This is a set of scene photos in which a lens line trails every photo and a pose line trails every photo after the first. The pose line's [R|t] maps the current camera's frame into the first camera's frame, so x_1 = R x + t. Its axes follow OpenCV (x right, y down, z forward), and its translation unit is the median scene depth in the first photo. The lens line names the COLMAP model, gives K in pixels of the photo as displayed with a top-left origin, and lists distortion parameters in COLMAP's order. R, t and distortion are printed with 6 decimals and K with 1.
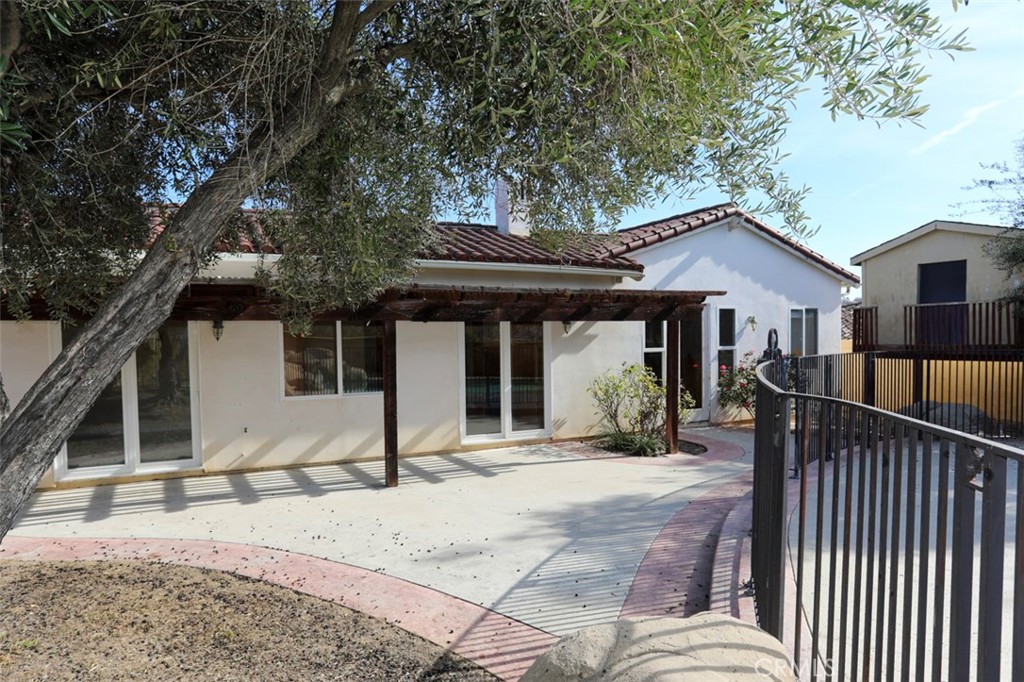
lens RADIAL K [[640.3, 0, 514.7], [0, 640.3, 350.9], [0, 0, 1]] dist [-0.023169, 0.001241]
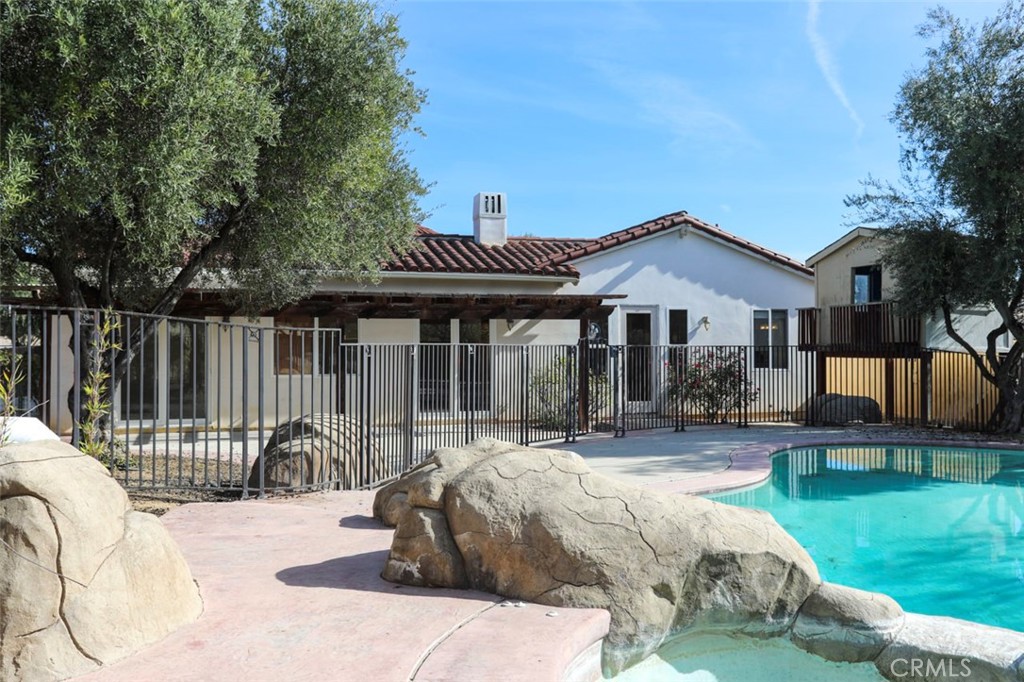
lens RADIAL K [[865.6, 0, 508.4], [0, 865.6, 346.6], [0, 0, 1]] dist [0.051849, 0.005348]
pose [[0.981905, 0.010739, -0.189069, 0.367477], [-0.014968, 0.999668, -0.020953, 0.035161], [0.188781, 0.023404, 0.981740, -0.551368]]
